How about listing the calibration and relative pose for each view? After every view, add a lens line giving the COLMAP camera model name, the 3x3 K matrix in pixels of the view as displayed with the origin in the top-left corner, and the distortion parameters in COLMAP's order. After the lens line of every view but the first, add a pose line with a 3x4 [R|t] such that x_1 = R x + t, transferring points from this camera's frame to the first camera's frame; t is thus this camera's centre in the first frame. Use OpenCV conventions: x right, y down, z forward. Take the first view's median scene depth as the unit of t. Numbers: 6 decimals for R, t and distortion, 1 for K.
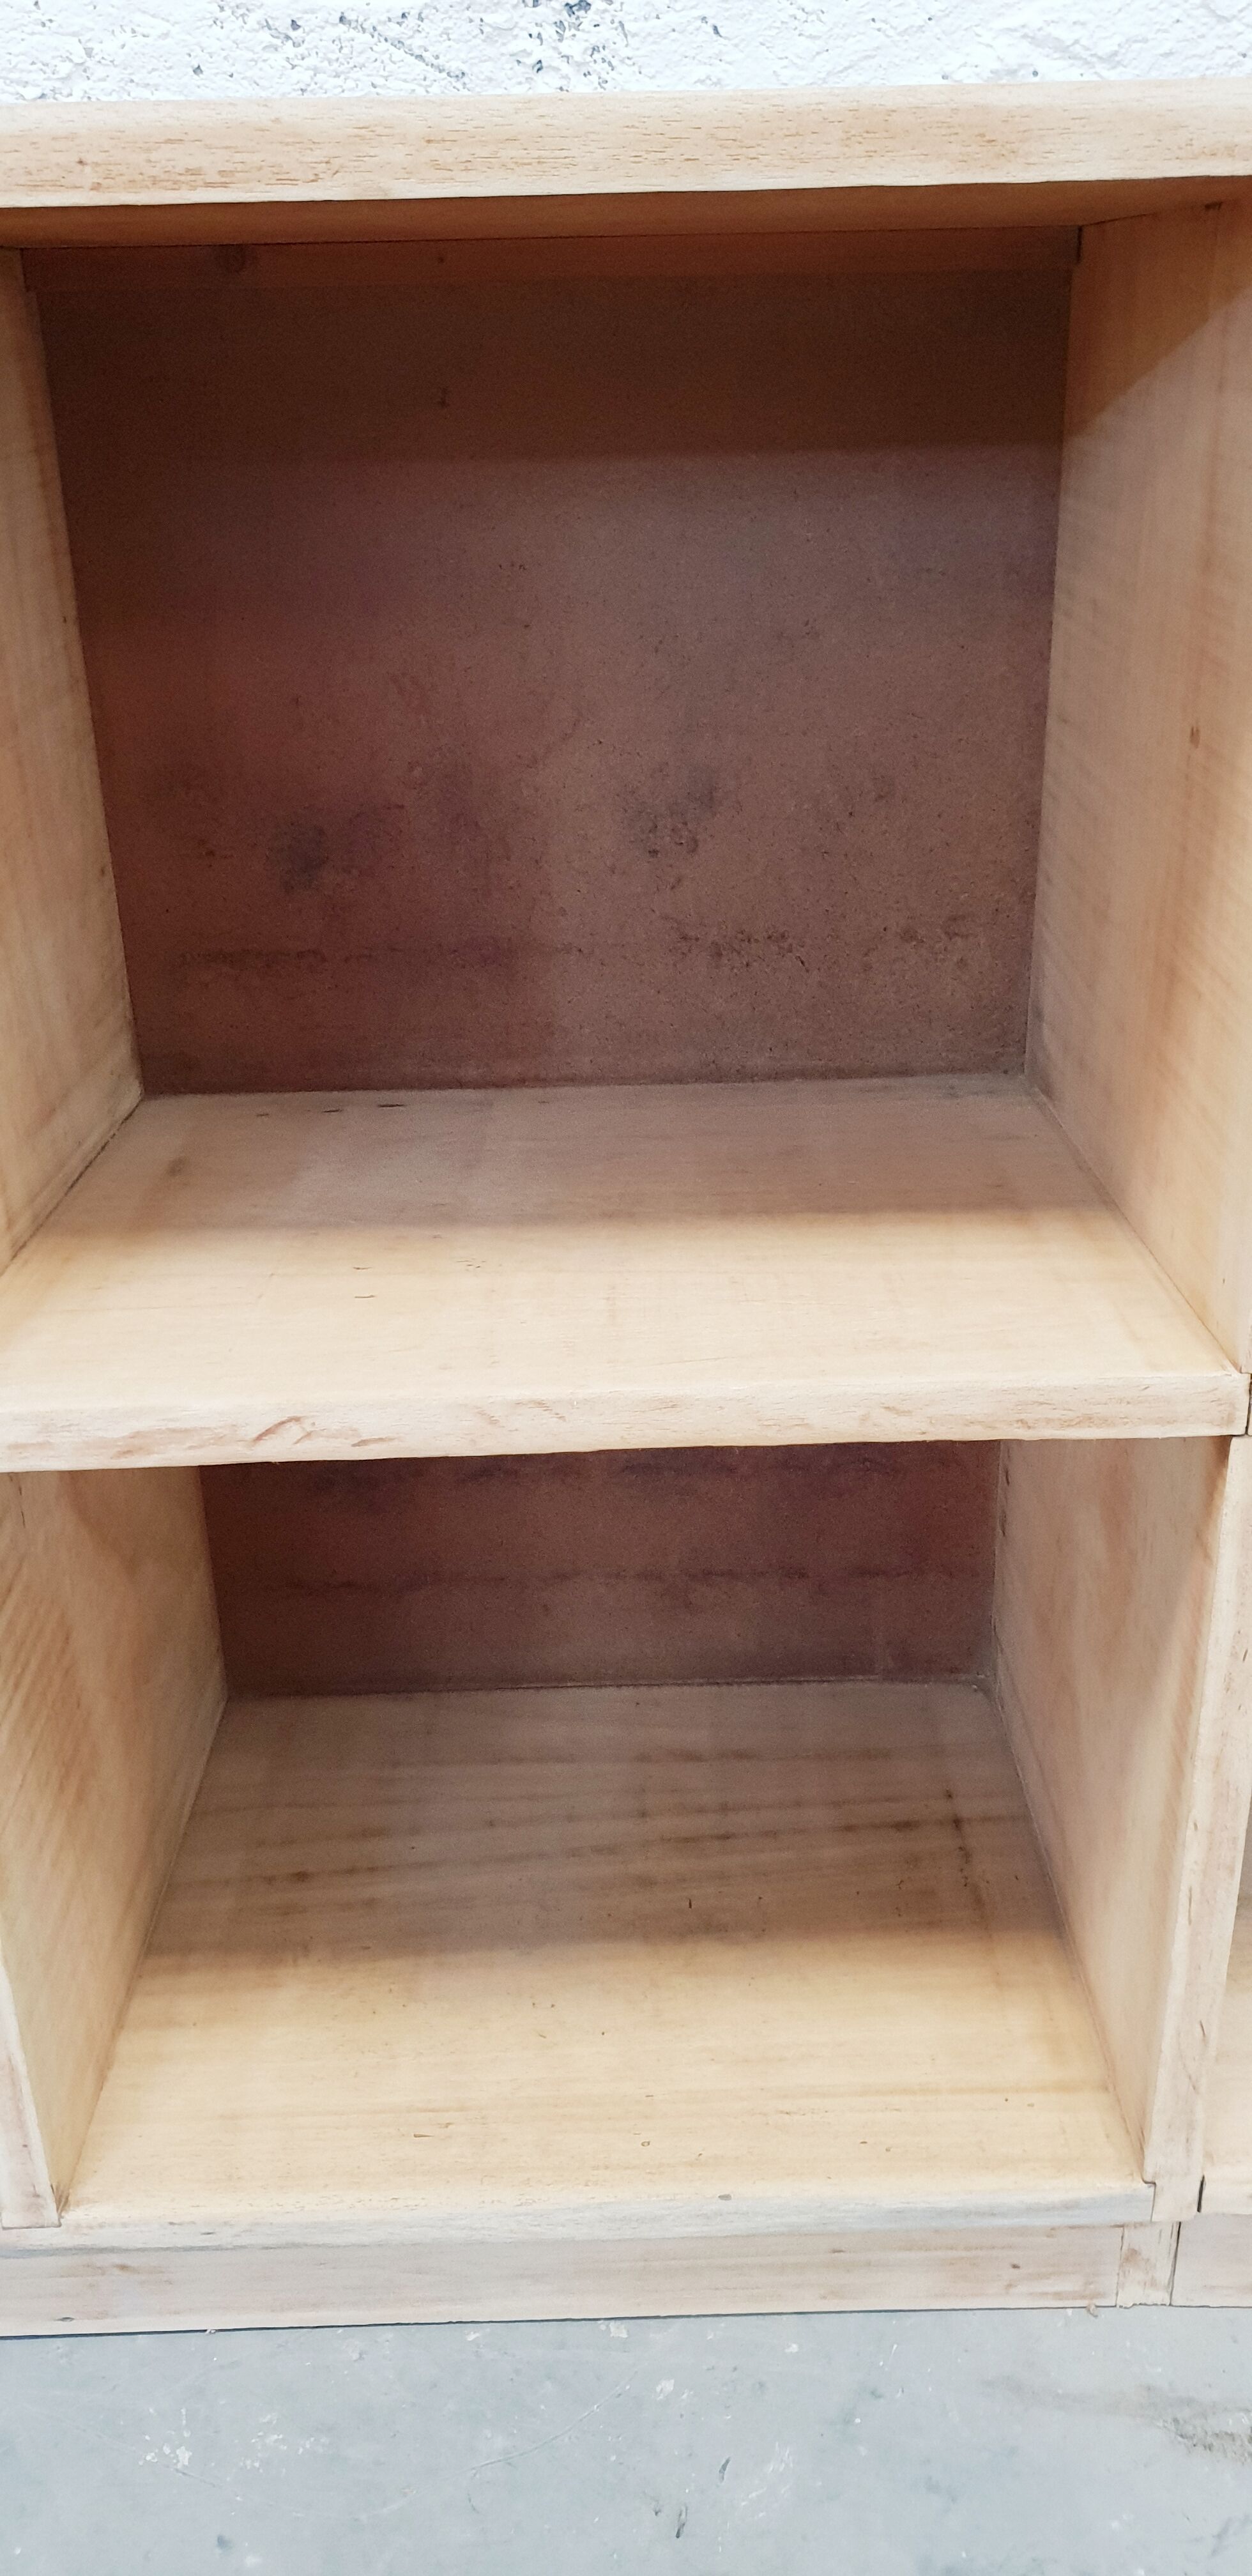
lens RADIAL K [[2037.8, 0, 709.6], [0, 2037.8, 1349.2], [0, 0, 1]] dist [0.028235, -0.035479]
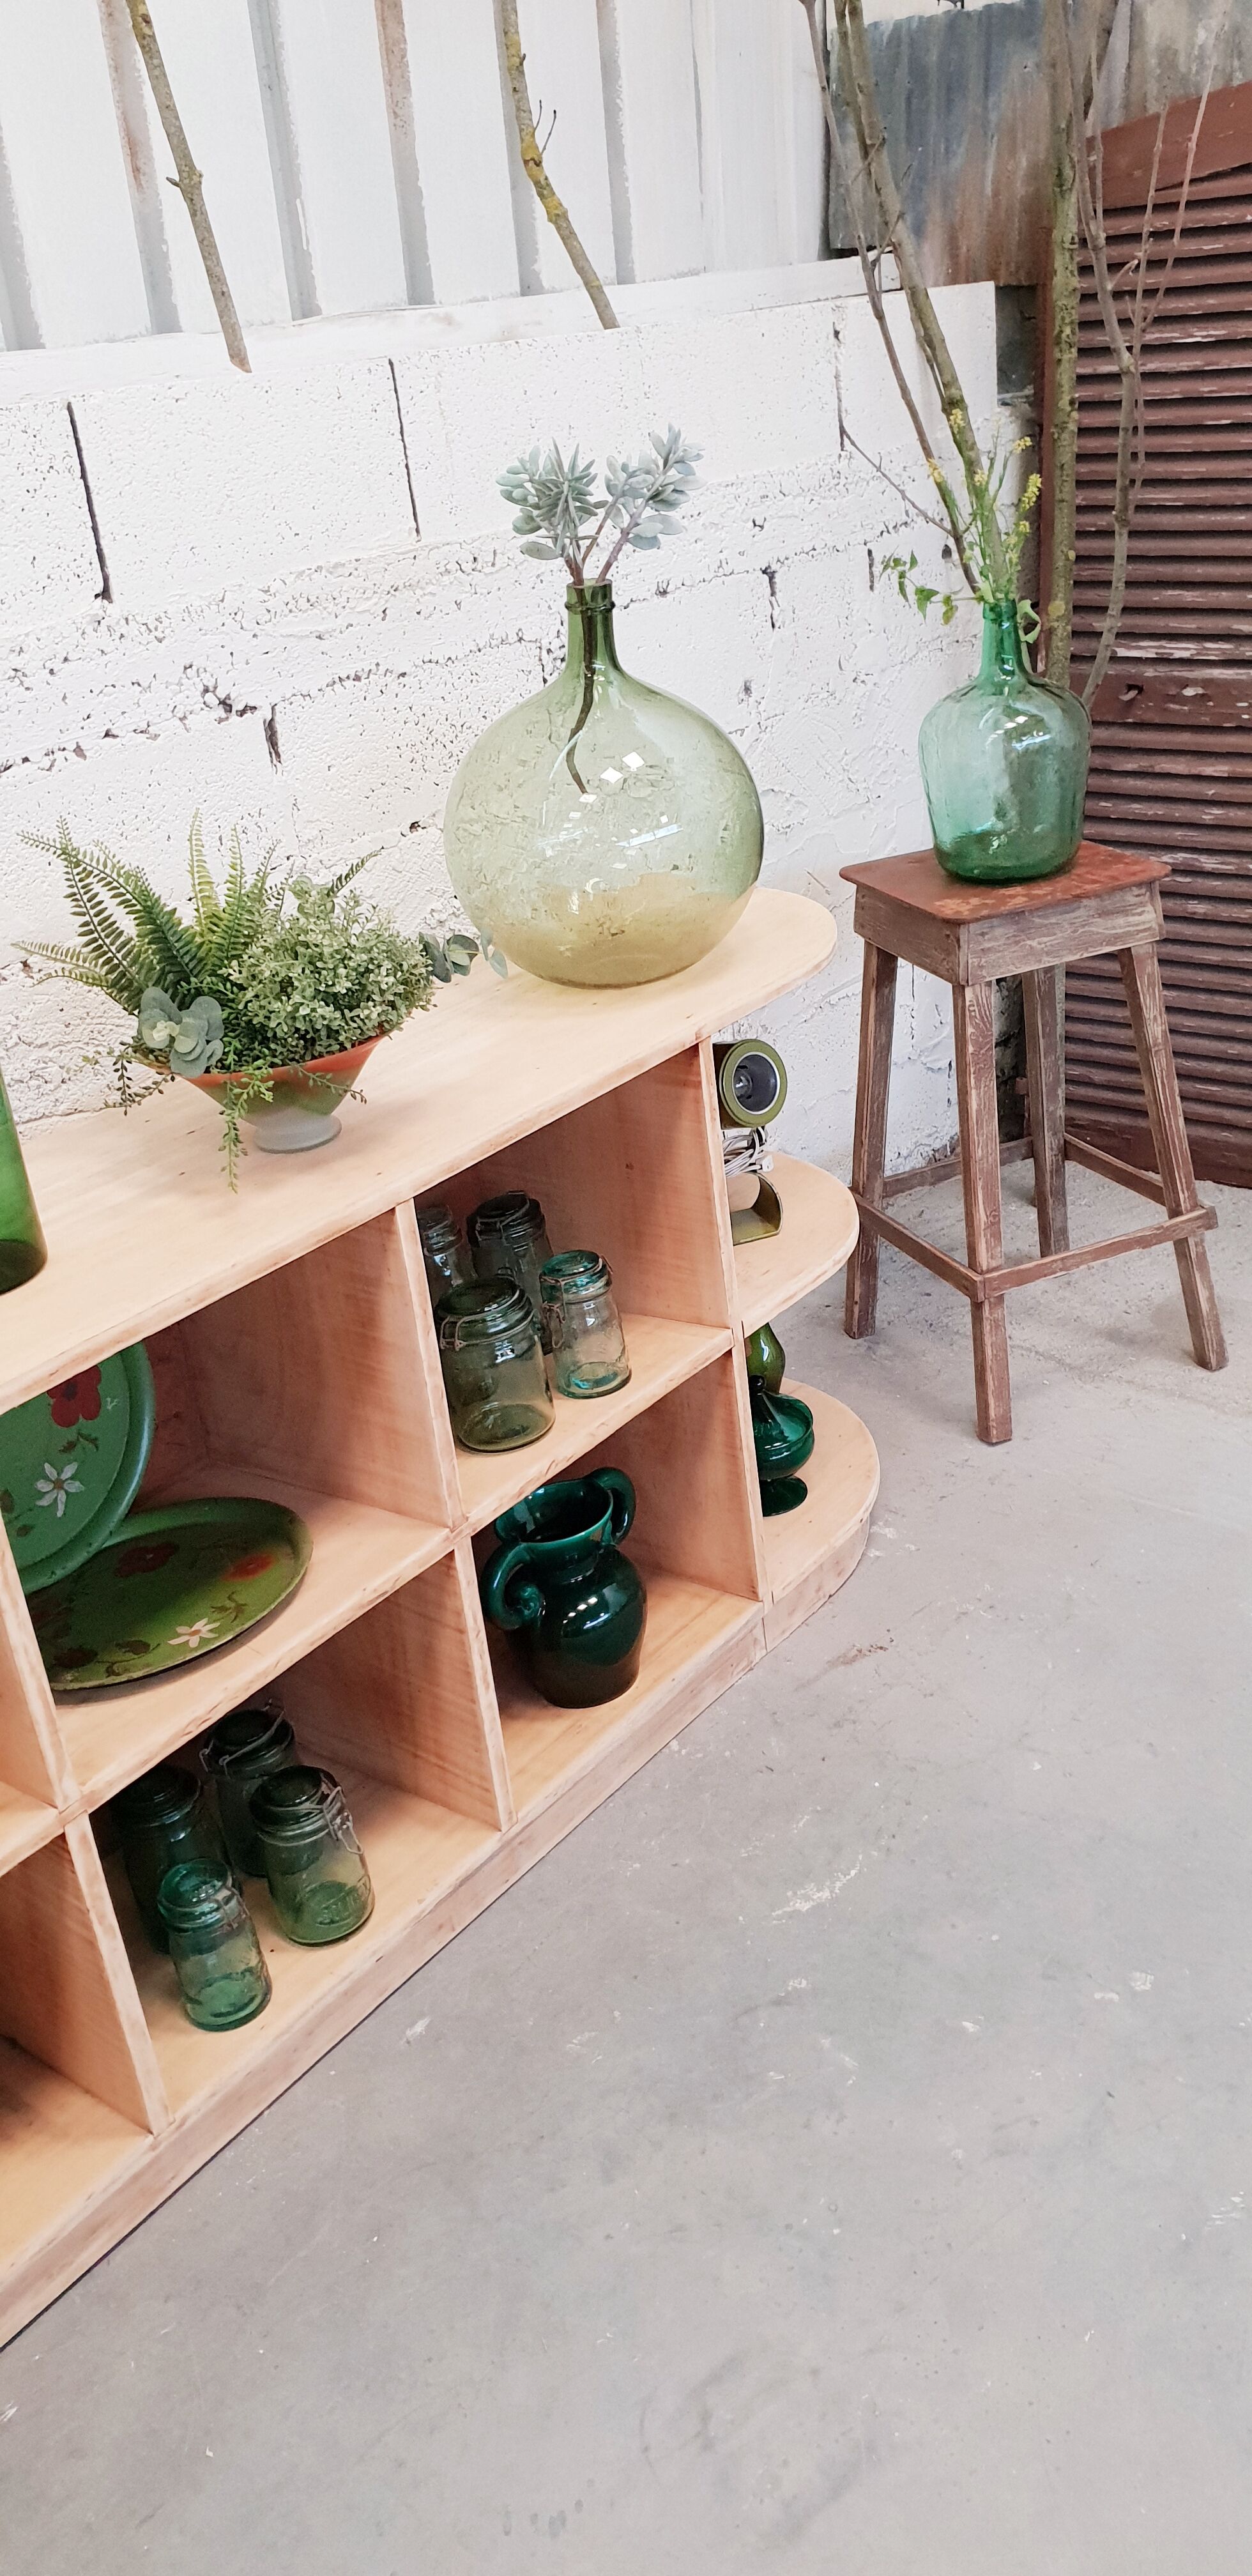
lens RADIAL K [[2037.8, 0, 659.8], [0, 2037.8, 1265.8], [0, 0, 1]] dist [0.028235, -0.035479]
pose [[0.650983, -0.372555, 0.661380, -1.549883], [0.429297, 0.899249, 0.083997, -0.322215], [-0.626039, 0.229248, 0.745333, -1.148003]]
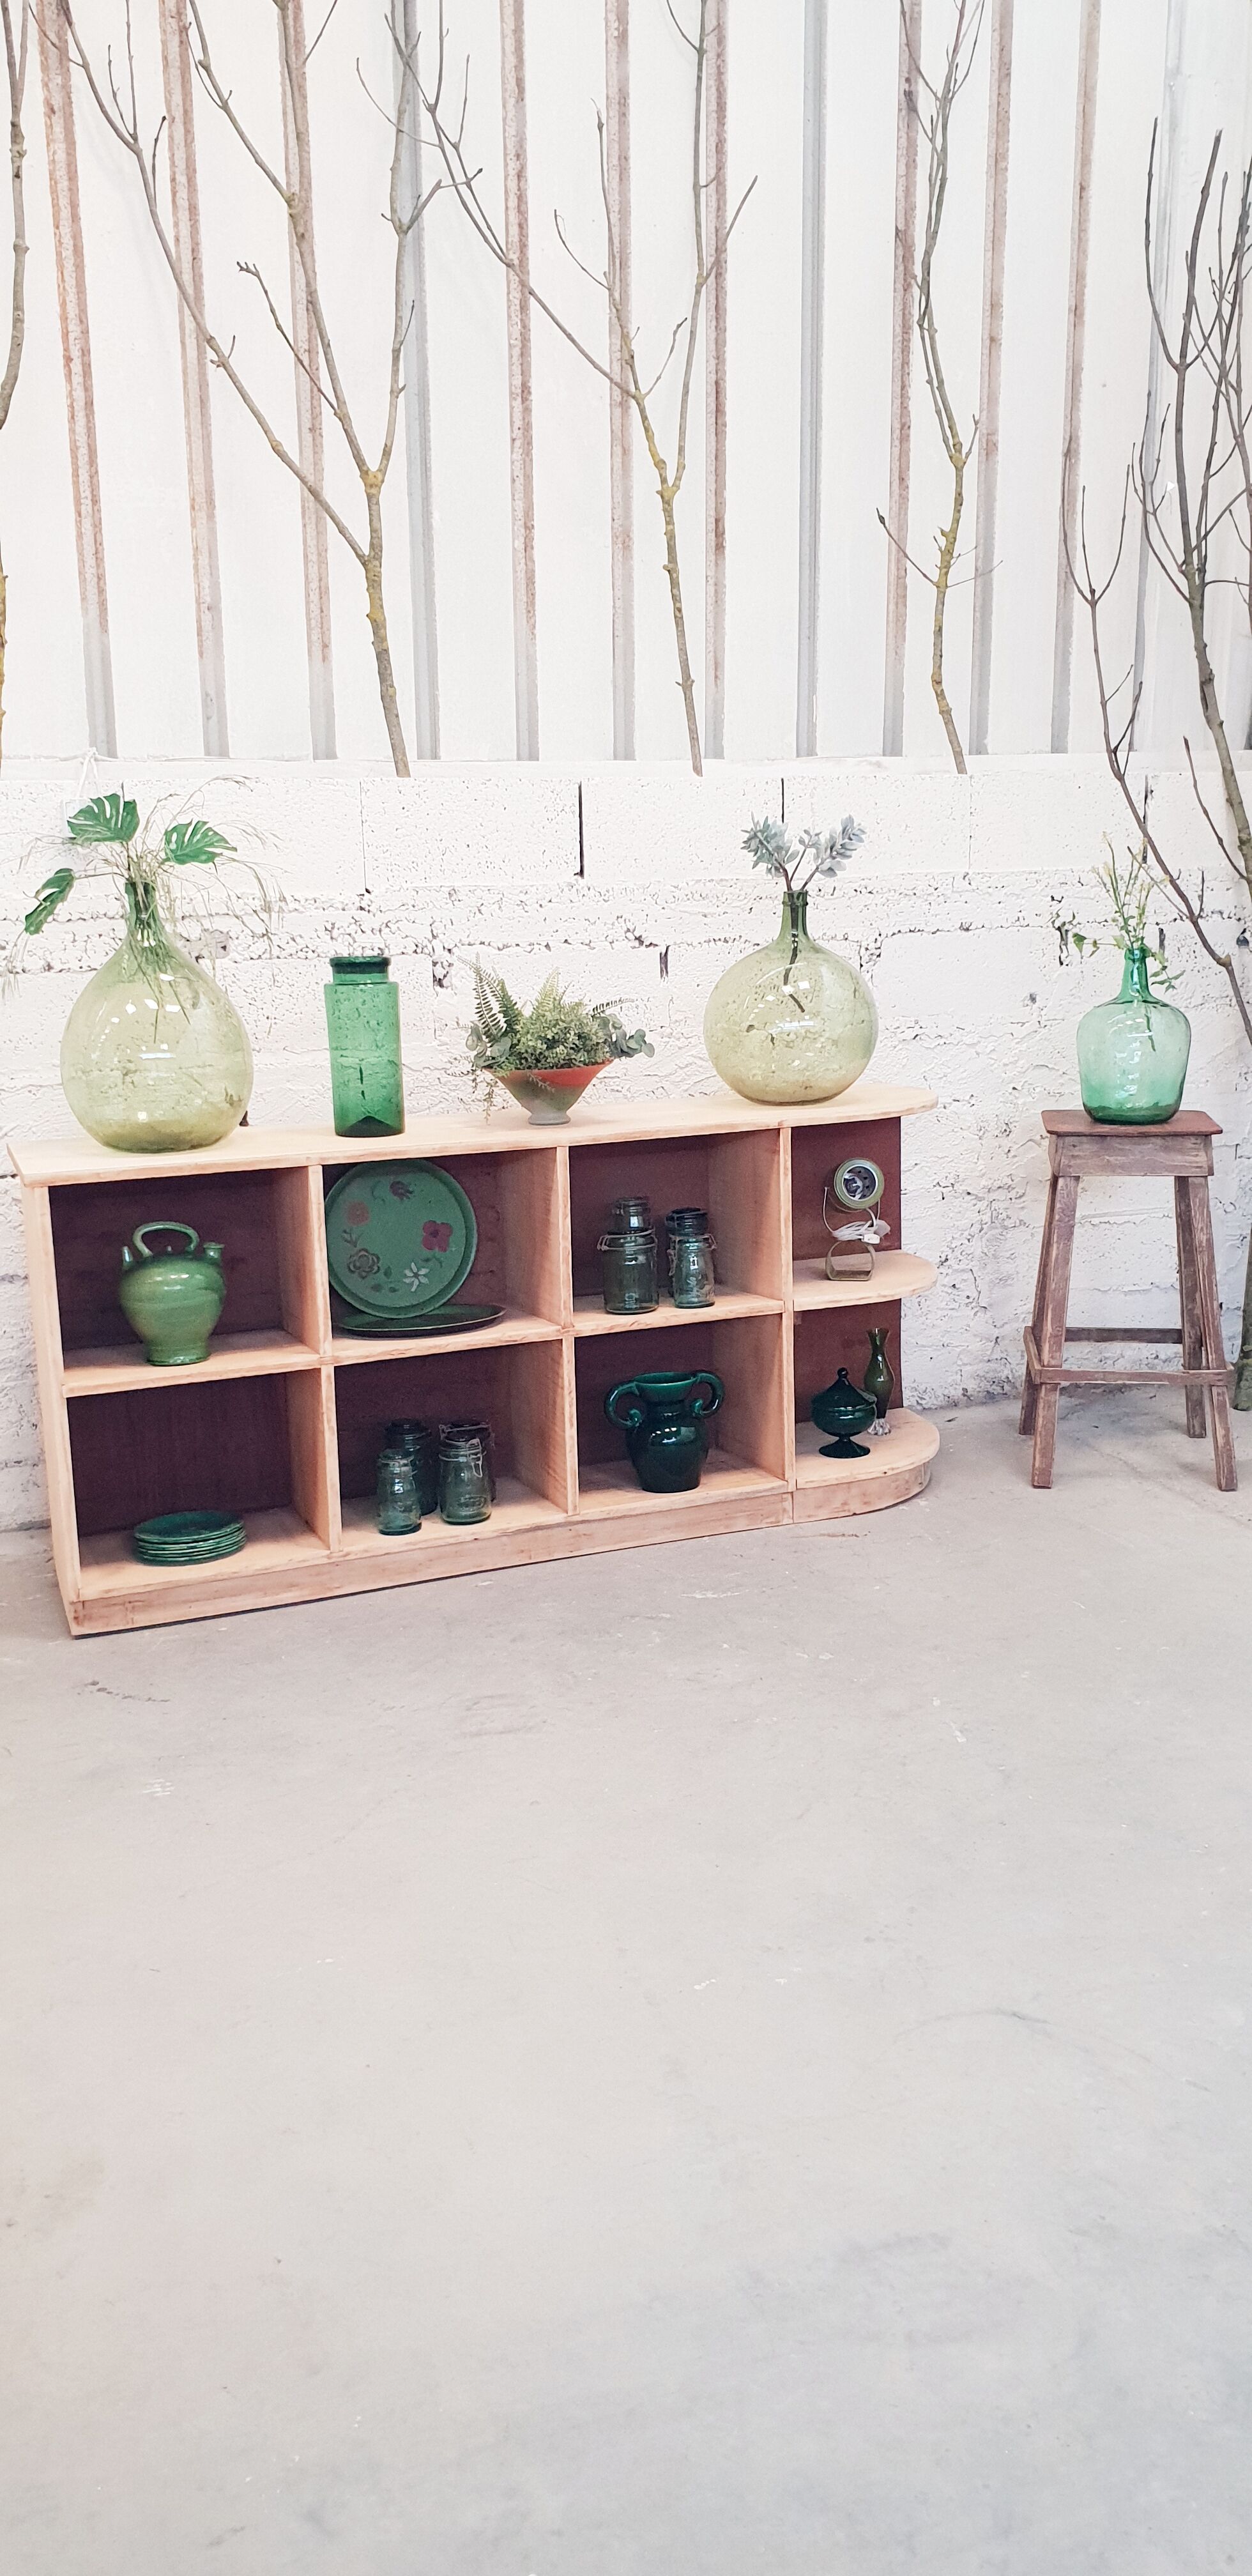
lens RADIAL K [[2037.8, 0, 673.5], [0, 2037.8, 1317.6], [0, 0, 1]] dist [0.028235, -0.035479]
pose [[0.944844, -0.080526, 0.317467, -1.481896], [0.159190, 0.960017, -0.230272, 1.047156], [-0.286231, 0.268109, 0.919886, -3.347265]]
